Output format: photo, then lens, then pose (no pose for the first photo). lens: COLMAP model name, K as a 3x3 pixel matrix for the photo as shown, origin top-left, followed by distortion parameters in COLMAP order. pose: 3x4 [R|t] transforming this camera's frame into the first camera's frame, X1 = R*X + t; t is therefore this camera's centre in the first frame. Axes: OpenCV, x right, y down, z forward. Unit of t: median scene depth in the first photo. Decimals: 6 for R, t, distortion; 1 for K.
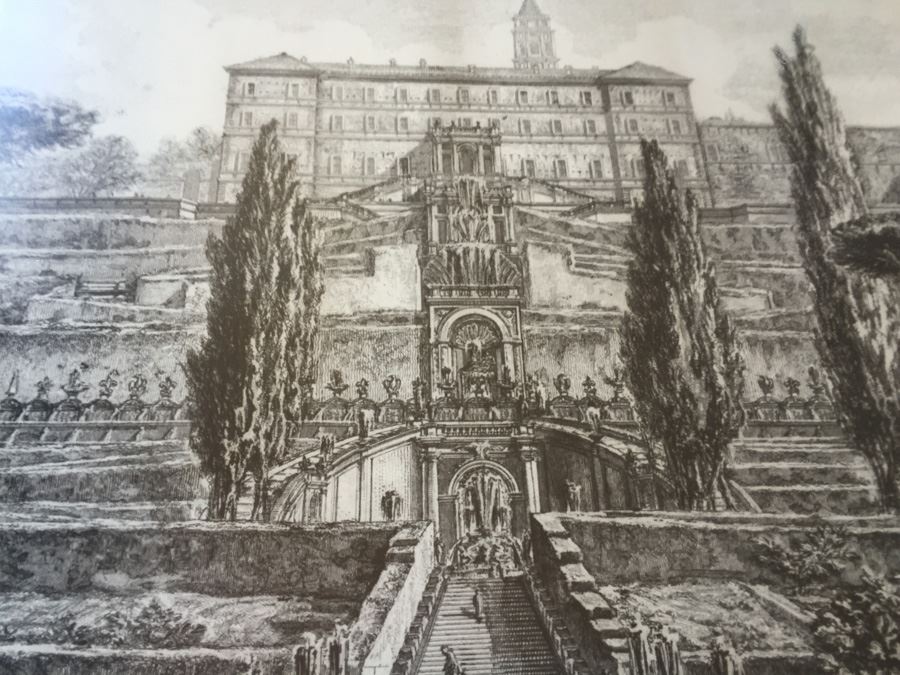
lens RADIAL K [[799.2, 0, 445.9], [0, 799.2, 335.6], [0, 0, 1]] dist [0.093476, -0.162308]
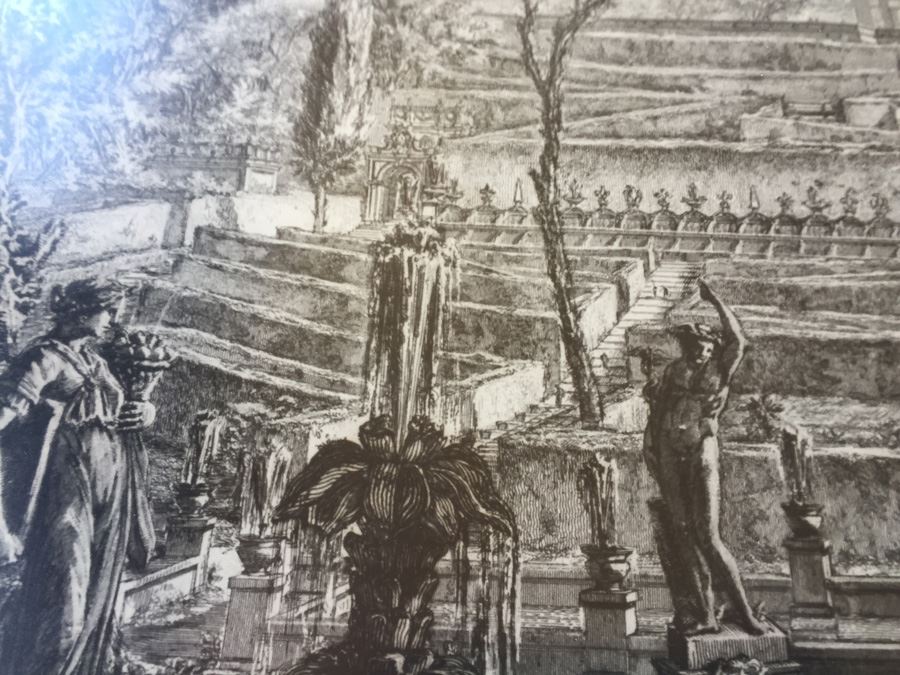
lens RADIAL K [[799.2, 0, 446.5], [0, 799.2, 338.1], [0, 0, 1]] dist [0.093476, -0.162308]
pose [[0.995987, 0.034244, -0.082686, -0.750336], [-0.030556, 0.998499, 0.045463, 0.178518], [0.084119, -0.042754, 0.995538, -0.002012]]
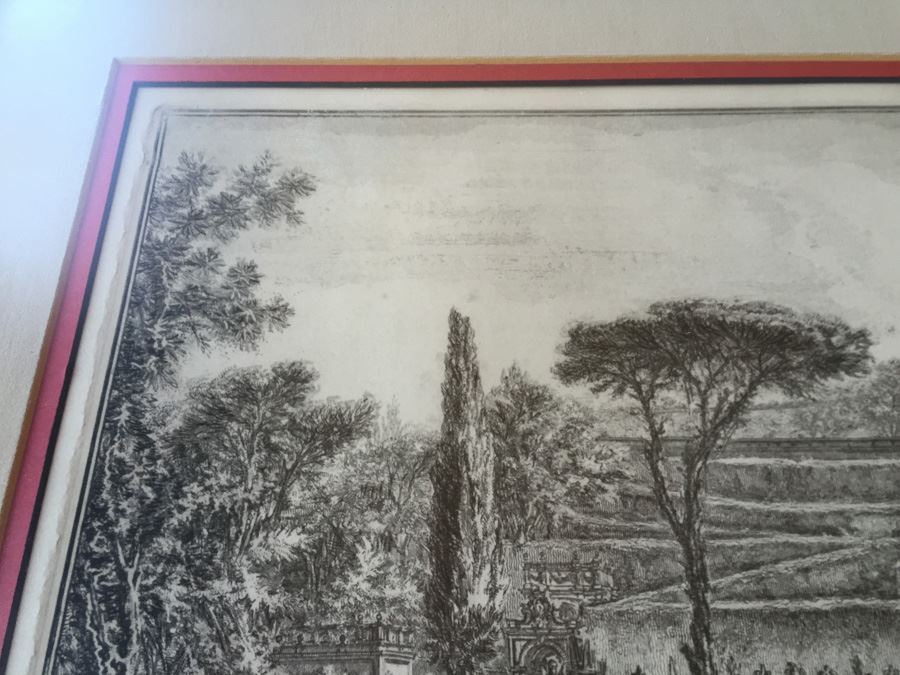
lens RADIAL K [[799.2, 0, 449.3], [0, 799.2, 337.2], [0, 0, 1]] dist [0.093476, -0.162308]
pose [[0.996669, -0.007337, -0.081228, -0.910088], [0.007219, 0.999972, -0.001745, -0.296913], [0.081239, 0.001152, 0.996694, 0.046981]]
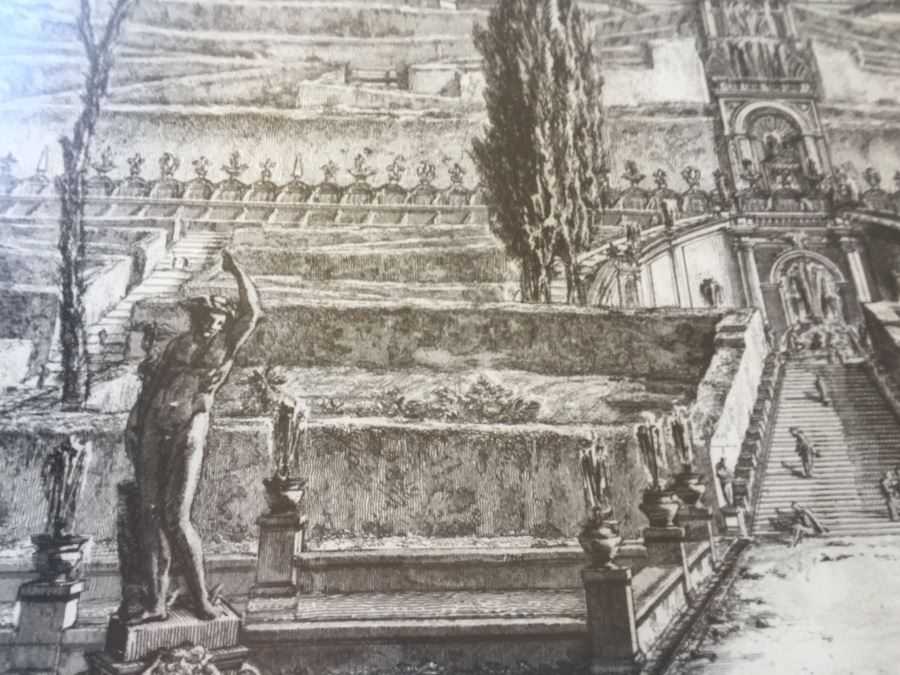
lens RADIAL K [[799.2, 0, 445.9], [0, 799.2, 335.8], [0, 0, 1]] dist [0.093476, -0.162308]
pose [[0.999991, 0.004029, -0.000909, -0.332381], [-0.003992, 0.999310, 0.036926, 0.202944], [0.001057, -0.036922, 0.999318, 0.058880]]
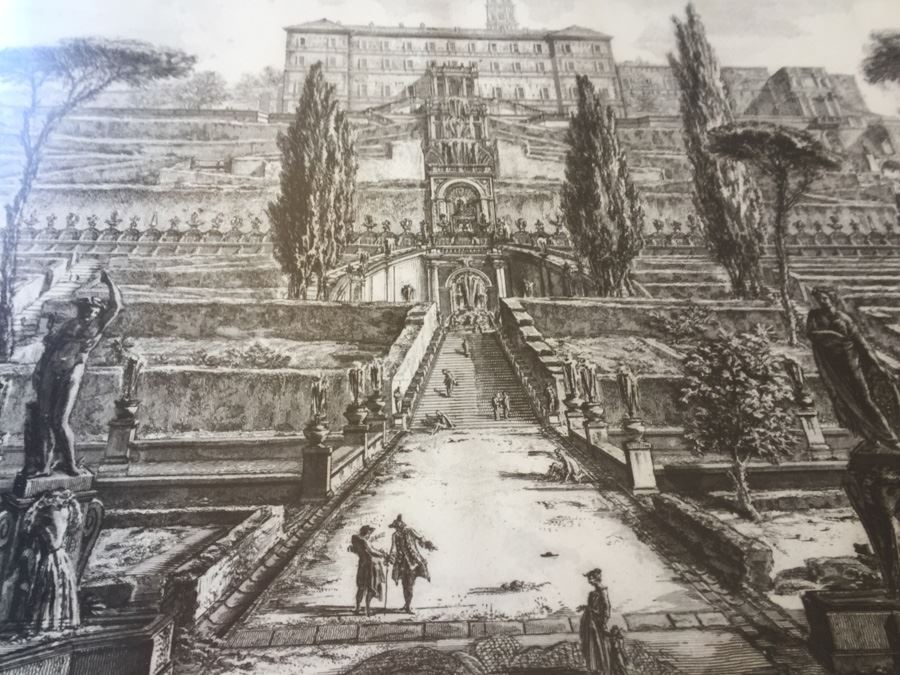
lens RADIAL K [[799.2, 0, 446.2], [0, 799.2, 331.5], [0, 0, 1]] dist [0.093476, -0.162308]
pose [[0.999818, -0.012322, 0.014570, -0.016471], [0.013218, 0.997920, -0.063095, 0.337843], [-0.013762, 0.063276, 0.997901, -0.446758]]
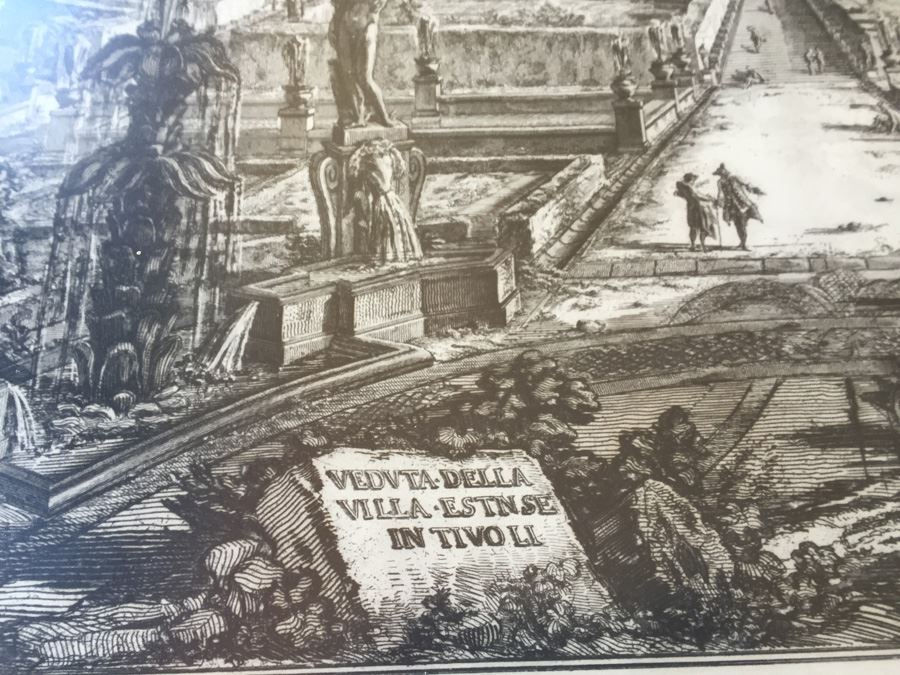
lens RADIAL K [[799.2, 0, 445.3], [0, 799.2, 336.7], [0, 0, 1]] dist [0.093476, -0.162308]
pose [[0.998767, -0.018777, -0.045958, -0.404103], [0.023286, 0.994752, 0.099628, 0.644396], [0.043846, -0.100575, 0.993963, -0.428585]]
